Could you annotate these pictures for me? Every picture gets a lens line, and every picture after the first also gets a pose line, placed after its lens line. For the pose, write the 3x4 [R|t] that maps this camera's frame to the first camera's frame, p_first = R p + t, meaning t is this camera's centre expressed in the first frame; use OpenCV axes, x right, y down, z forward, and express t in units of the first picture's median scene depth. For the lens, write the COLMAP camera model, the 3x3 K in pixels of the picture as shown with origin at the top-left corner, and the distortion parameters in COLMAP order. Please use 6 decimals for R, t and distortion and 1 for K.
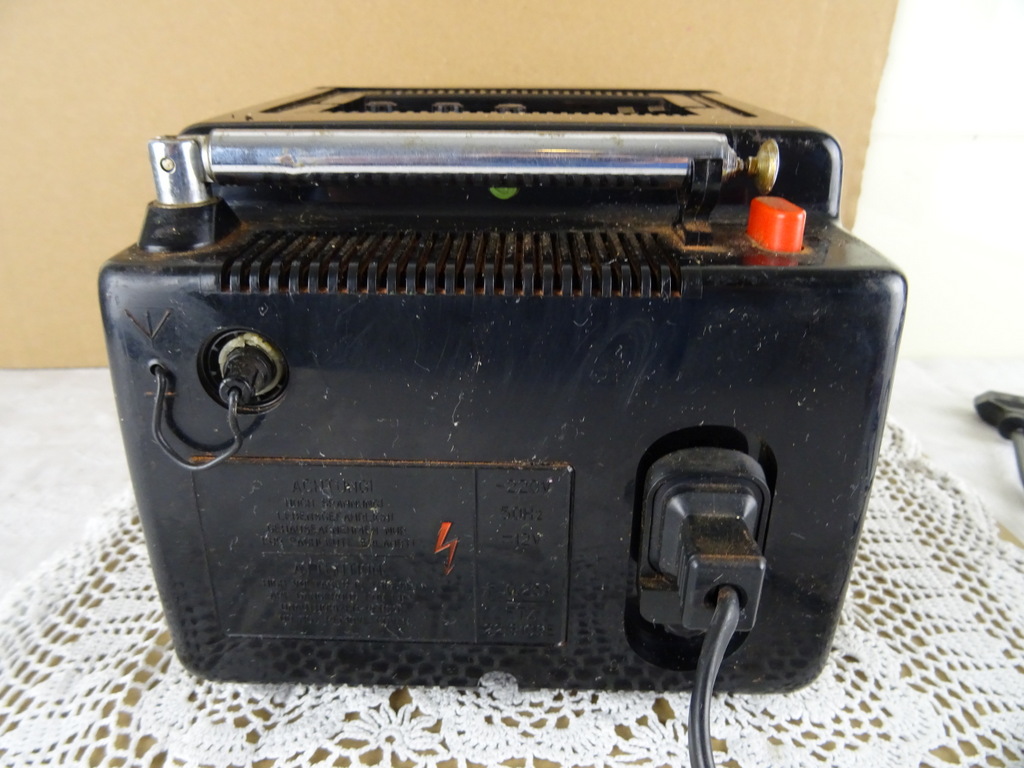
lens RADIAL K [[732.9, 0, 493.7], [0, 732.9, 374.5], [0, 0, 1]] dist [-0.005279, 0.000572]
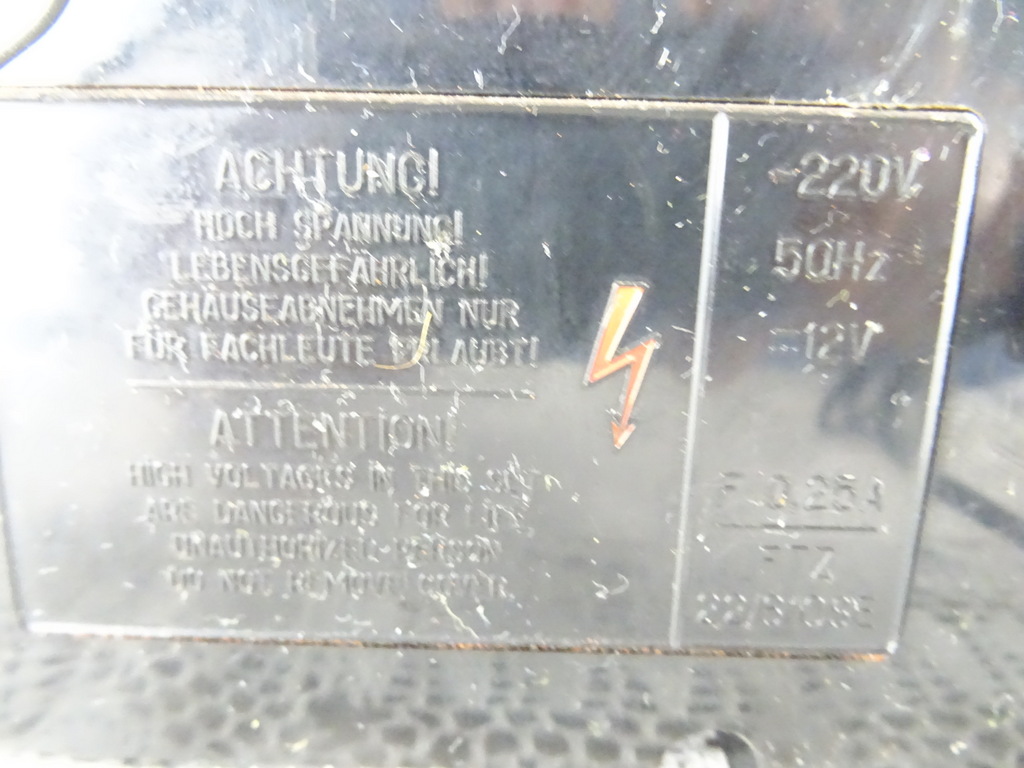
lens RADIAL K [[726.8, 0, 477.7], [0, 726.8, 371.6], [0, 0, 1]] dist [0.006596, -0.026894]
pose [[0.999577, 0.016017, 0.024261, -0.141393], [-0.012198, 0.988593, -0.150119, 0.281741], [-0.026389, 0.149759, 0.988370, 0.601625]]
